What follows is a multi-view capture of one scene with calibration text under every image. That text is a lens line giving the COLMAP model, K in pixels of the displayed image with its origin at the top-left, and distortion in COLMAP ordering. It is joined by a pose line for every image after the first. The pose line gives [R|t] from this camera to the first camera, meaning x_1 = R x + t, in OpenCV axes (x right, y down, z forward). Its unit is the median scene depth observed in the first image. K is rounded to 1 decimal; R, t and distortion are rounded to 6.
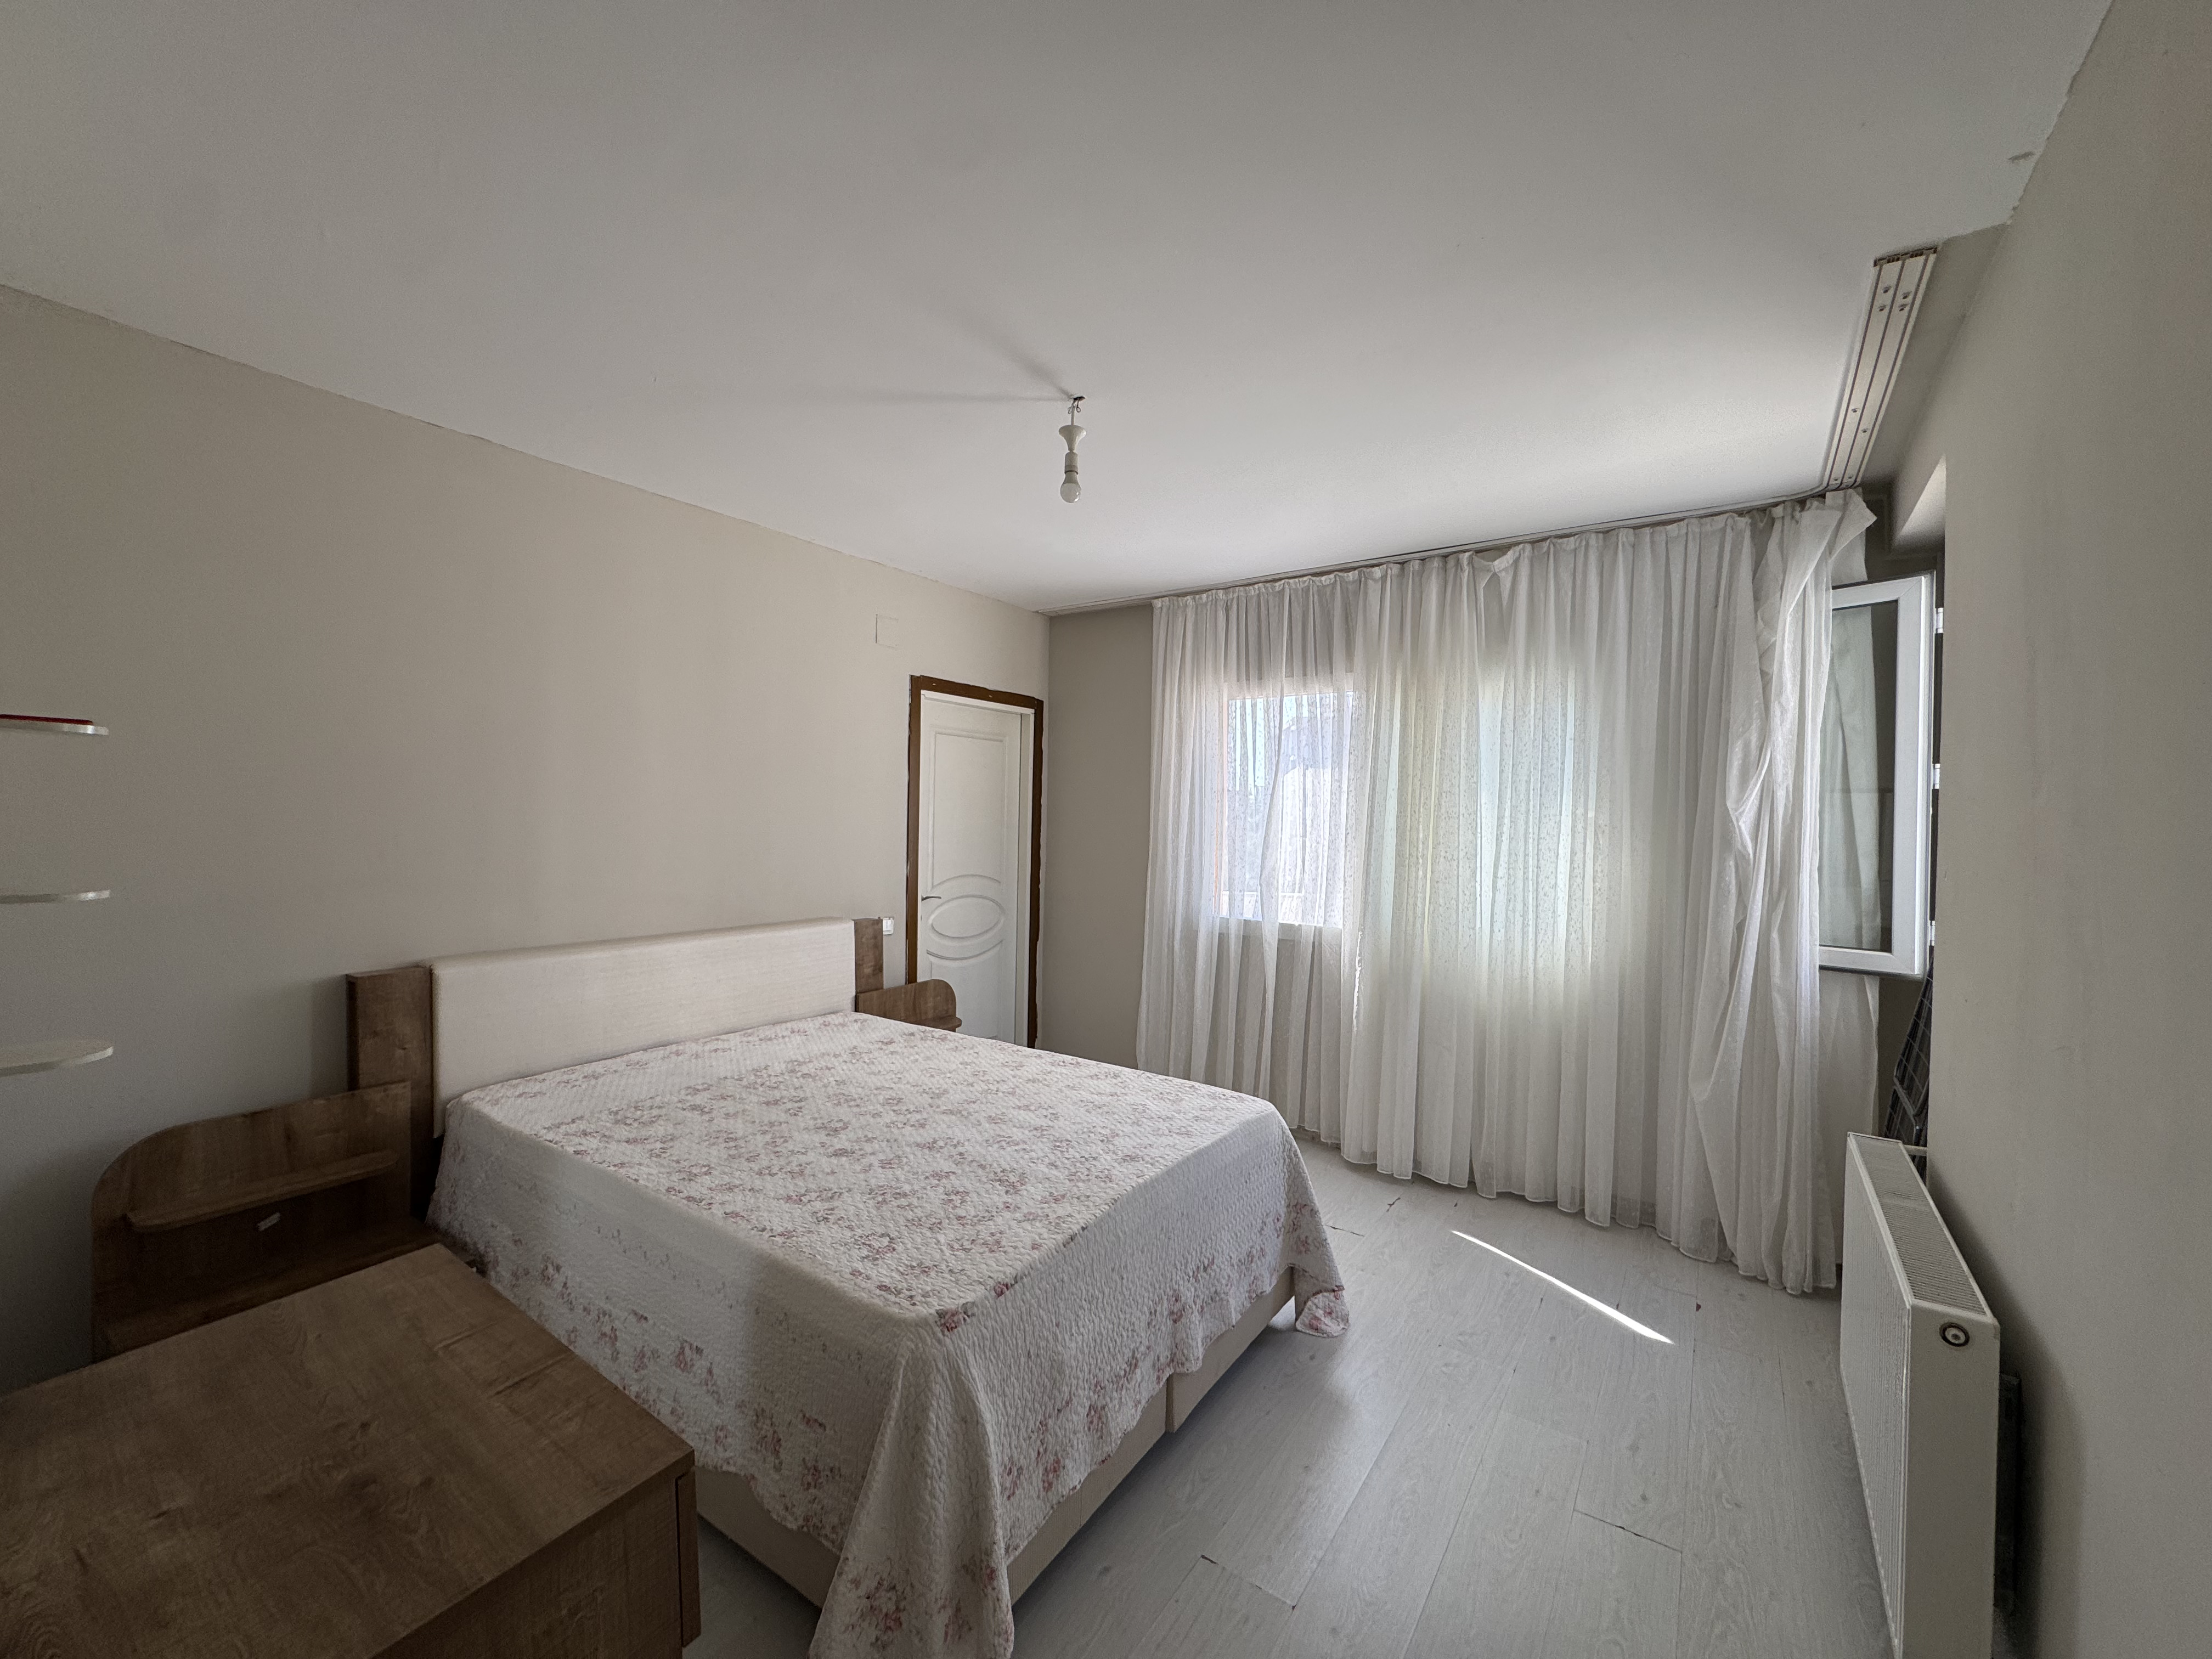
lens RADIAL K [[888.6, 0, 1103.0], [0, 888.6, 829.1], [0, 0, 1]] dist [-0.001653, 0.000076]
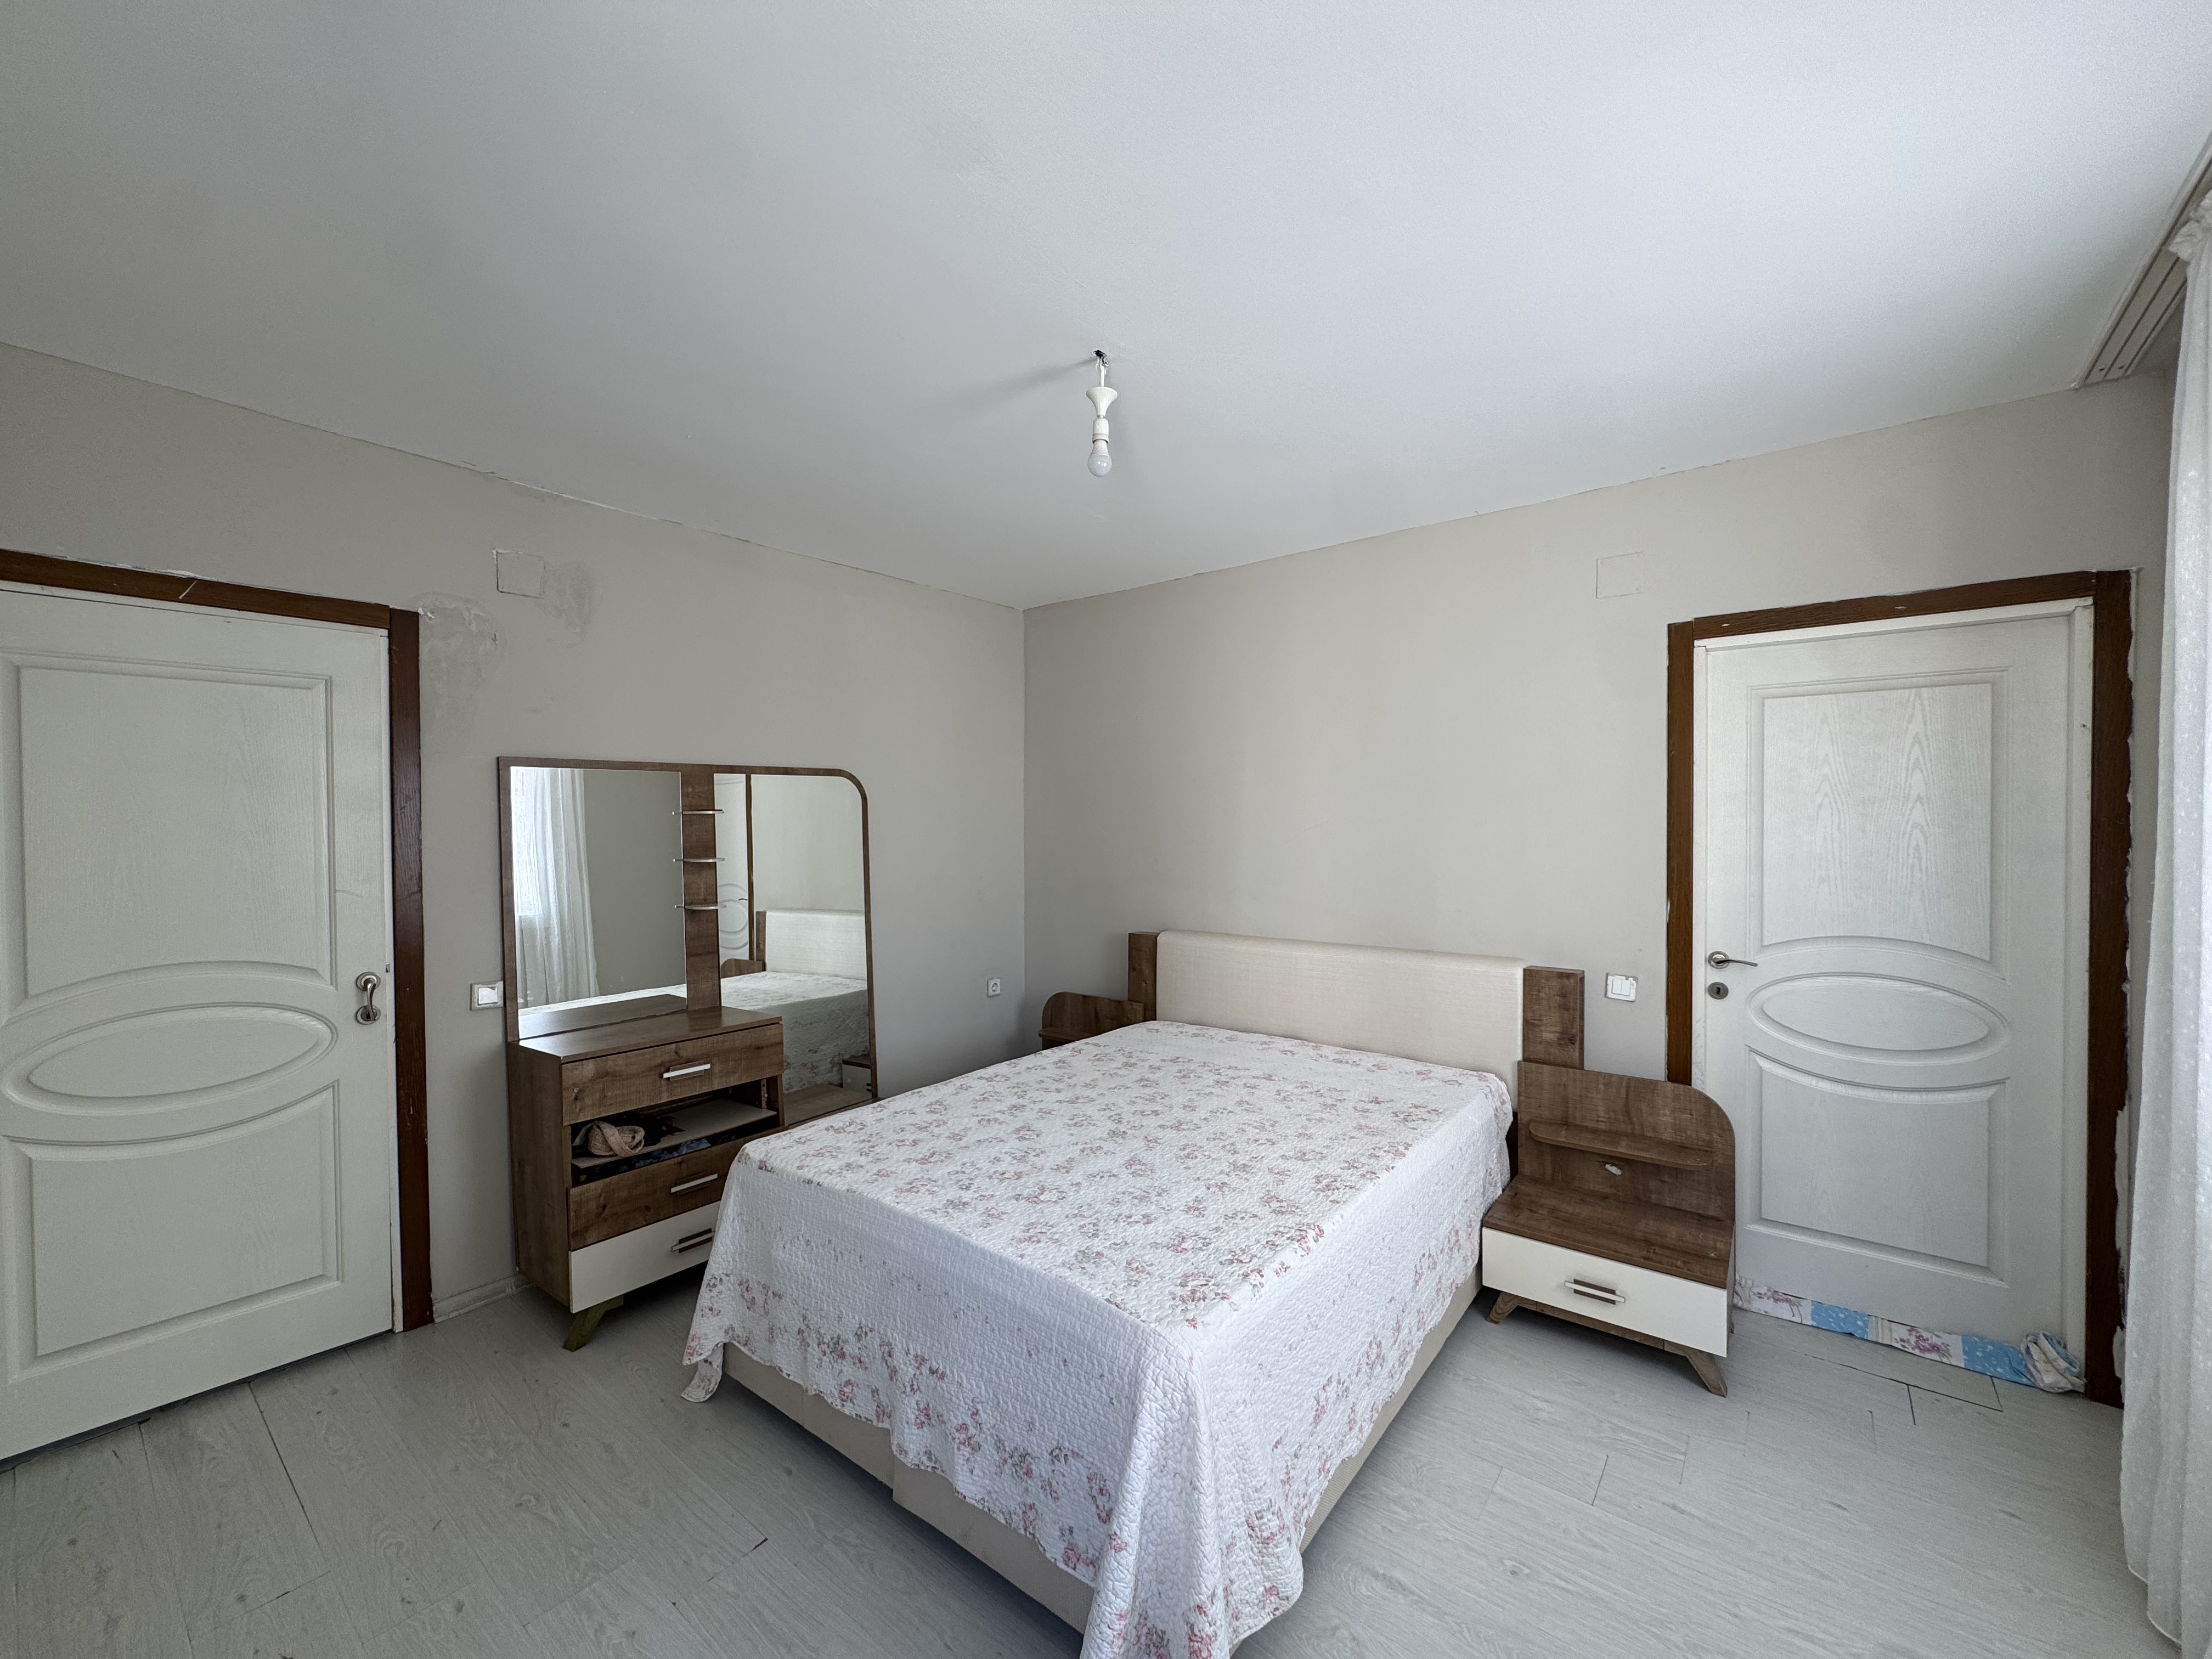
lens RADIAL K [[888.6, 0, 1103.0], [0, 888.6, 829.1], [0, 0, 1]] dist [-0.001653, 0.000076]
pose [[-0.066599, -0.011244, -0.997716, 0.819704], [-0.011343, 0.999880, -0.010511, -0.009998], [0.997715, 0.010617, -0.066718, 1.046405]]
